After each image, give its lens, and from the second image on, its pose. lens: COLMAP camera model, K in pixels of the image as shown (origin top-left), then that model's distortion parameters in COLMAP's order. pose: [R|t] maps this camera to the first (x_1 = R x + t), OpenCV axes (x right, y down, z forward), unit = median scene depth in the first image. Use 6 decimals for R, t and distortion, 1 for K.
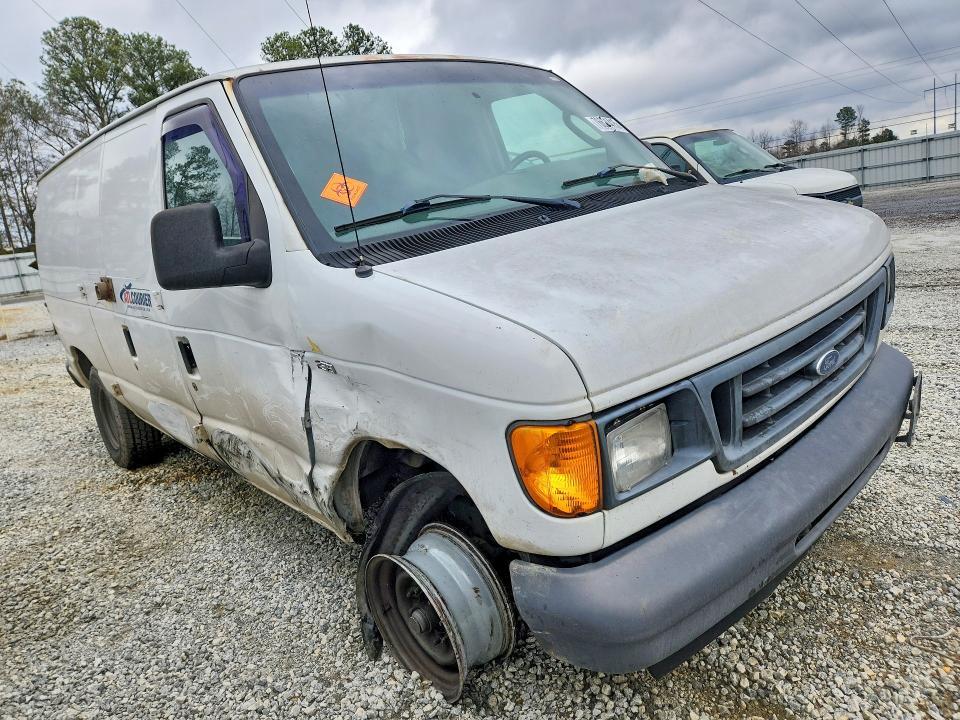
lens RADIAL K [[699.6, 0, 477.2], [0, 699.6, 360.3], [0, 0, 1]] dist [0.041220, -0.003873]
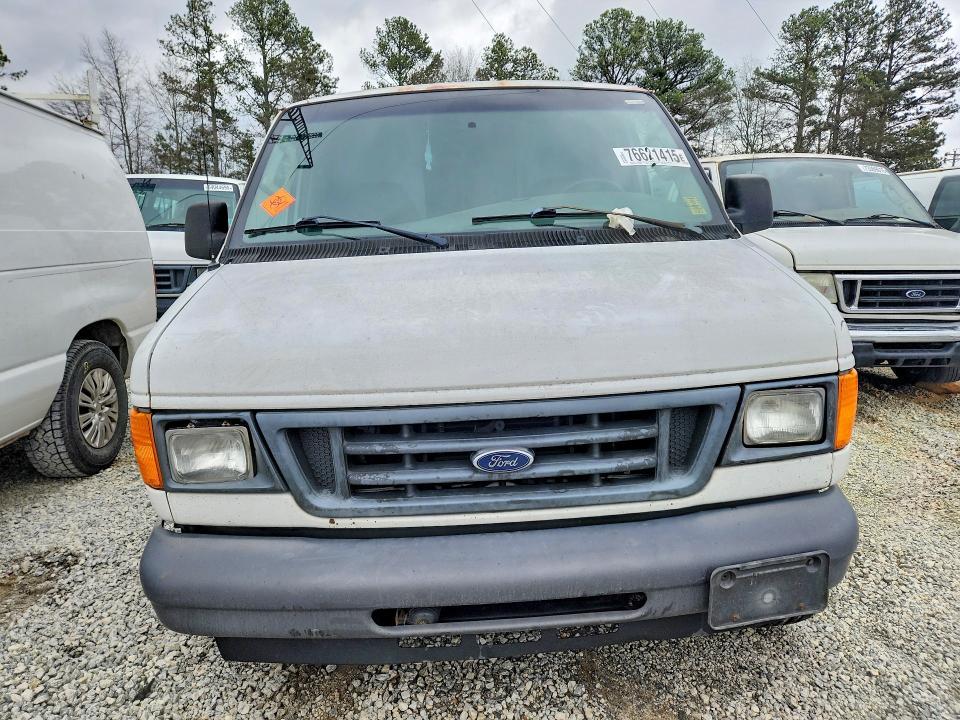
lens RADIAL K [[699.6, 0, 477.2], [0, 699.6, 360.3], [0, 0, 1]] dist [0.041220, -0.003873]
pose [[0.734813, 0.257492, -0.627492, 0.124406], [-0.236584, 0.964337, 0.118670, -0.027098], [0.635671, 0.061255, 0.769526, 0.036818]]
